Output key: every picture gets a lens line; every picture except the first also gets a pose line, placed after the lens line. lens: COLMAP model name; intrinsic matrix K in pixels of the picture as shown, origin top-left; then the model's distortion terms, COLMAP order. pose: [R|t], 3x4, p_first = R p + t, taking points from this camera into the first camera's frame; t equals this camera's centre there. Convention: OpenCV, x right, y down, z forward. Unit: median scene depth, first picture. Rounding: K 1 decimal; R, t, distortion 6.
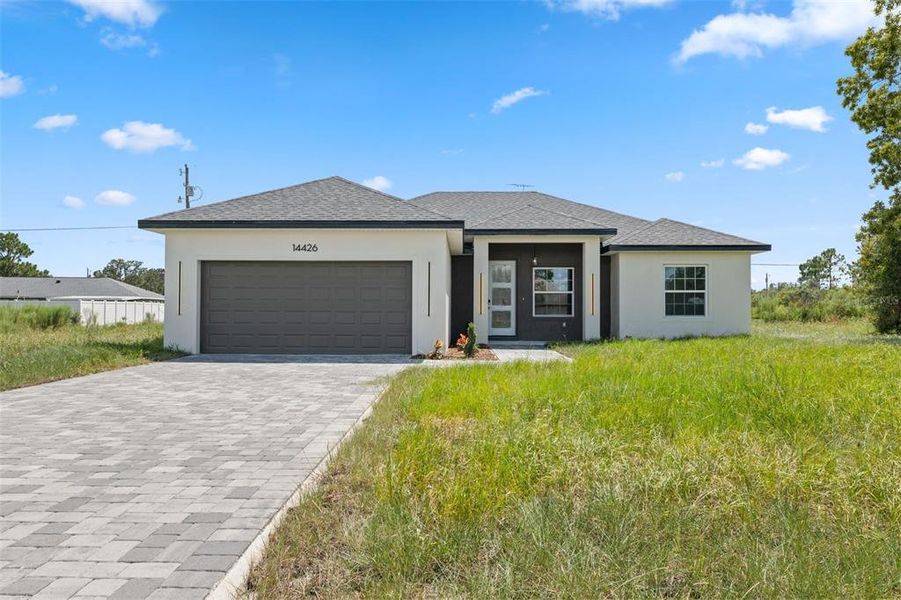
lens RADIAL K [[594.8, 0, 456.8], [0, 594.8, 290.9], [0, 0, 1]] dist [-0.000580, -0.017655]
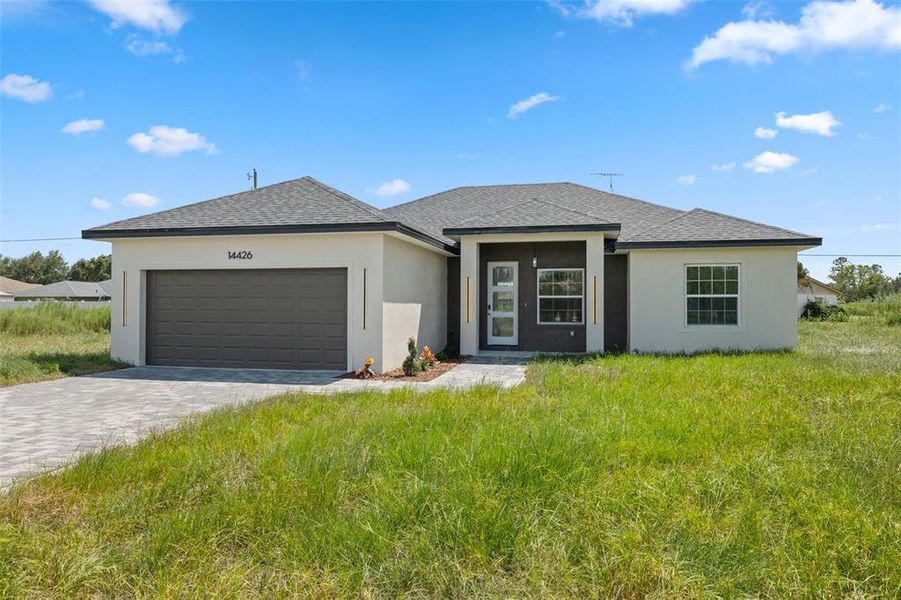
lens RADIAL K [[597.8, 0, 450.5], [0, 597.8, 300.0], [0, 0, 1]] dist [-0.007445, -0.001707]
pose [[0.979766, -0.002292, -0.200131, 0.186873], [0.007144, 0.999698, 0.023526, -0.015445], [0.200016, -0.024480, 0.979487, 0.101029]]
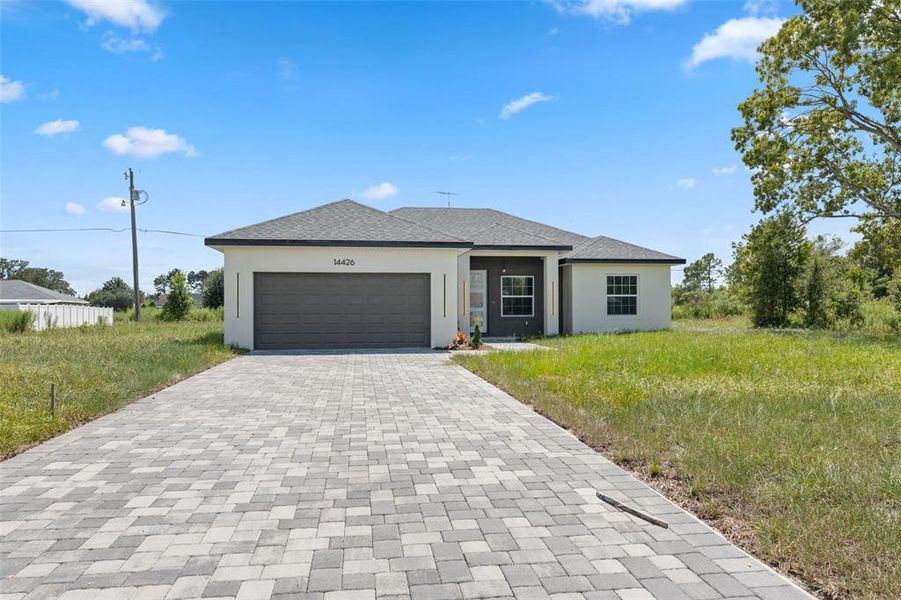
lens RADIAL K [[594.8, 0, 456.8], [0, 594.8, 290.9], [0, 0, 1]] dist [-0.000580, -0.017655]
pose [[0.986822, -0.001303, 0.161801, -0.161432], [0.001492, 0.999998, -0.001046, -0.008066], [-0.161800, 0.001274, 0.986823, -0.181852]]
